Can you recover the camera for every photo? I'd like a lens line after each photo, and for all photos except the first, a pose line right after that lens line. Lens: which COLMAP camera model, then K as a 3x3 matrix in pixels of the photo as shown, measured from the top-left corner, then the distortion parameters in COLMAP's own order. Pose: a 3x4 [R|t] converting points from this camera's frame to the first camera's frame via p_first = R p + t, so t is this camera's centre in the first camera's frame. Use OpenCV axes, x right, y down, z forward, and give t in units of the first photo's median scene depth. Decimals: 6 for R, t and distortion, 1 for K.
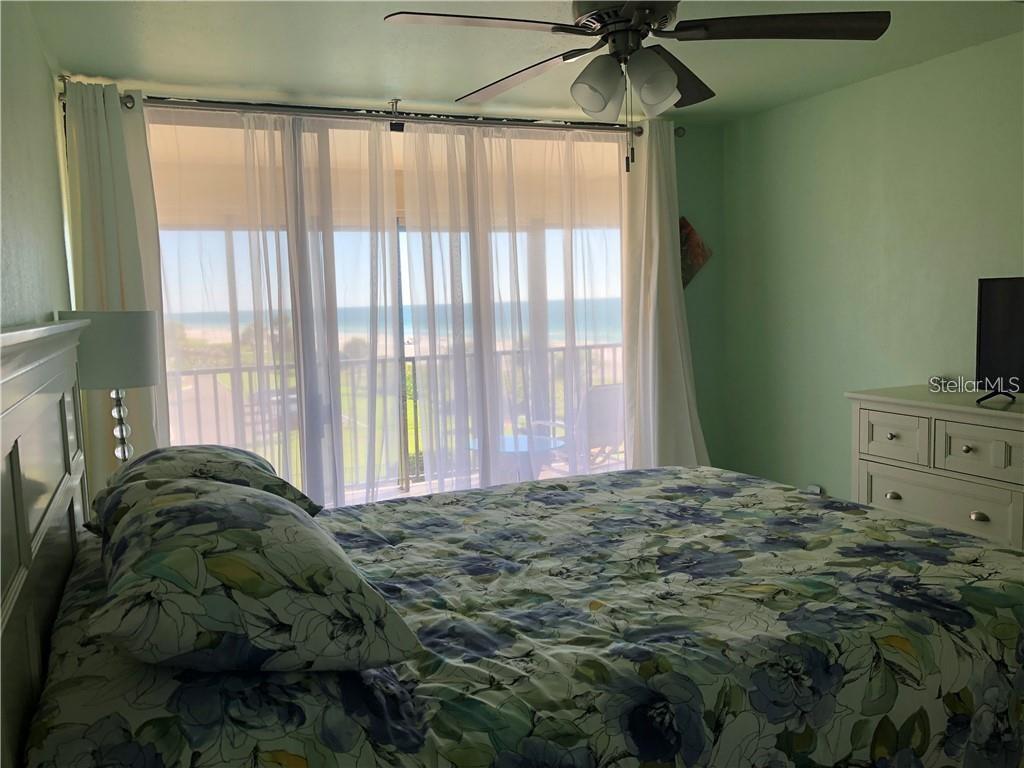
lens RADIAL K [[826.6, 0, 512.0], [0, 826.6, 384.0], [0, 0, 1]] dist [0.010507, -0.009577]
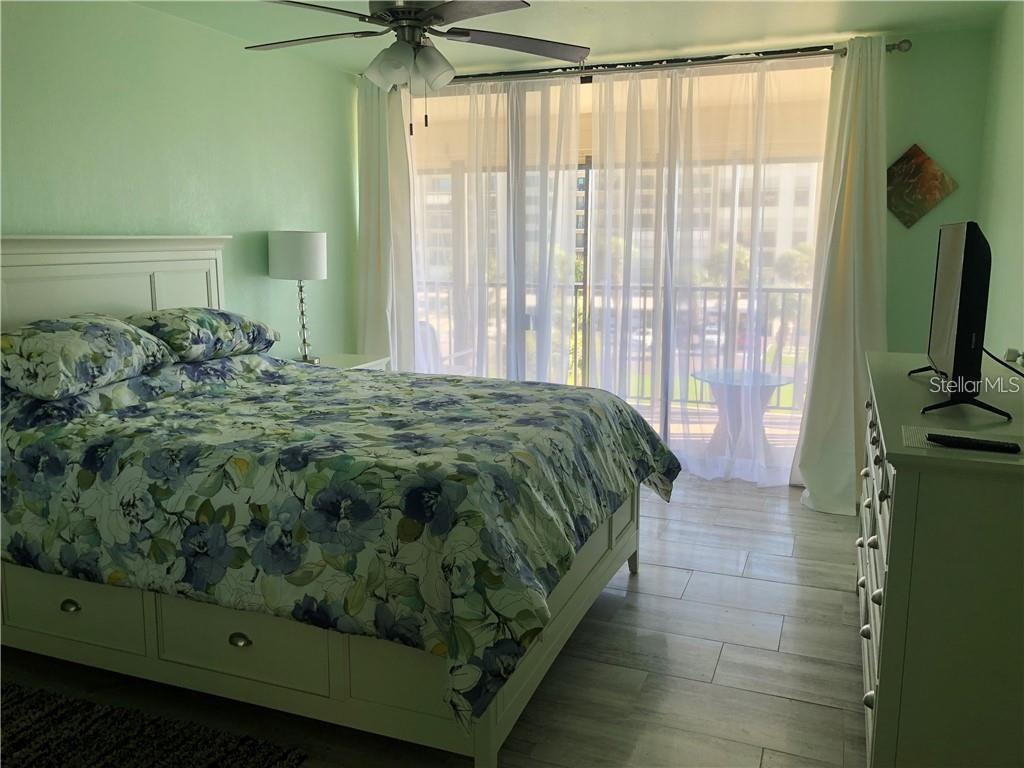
lens RADIAL K [[832.2, 0, 512.0], [0, 832.2, 384.0], [0, 0, 1]] dist [-0.005028, -0.004863]
pose [[0.708254, 0.153543, -0.689058, 0.699330], [-0.095831, 0.987937, 0.121642, -0.024601], [0.699424, -0.020120, 0.714424, 0.098307]]
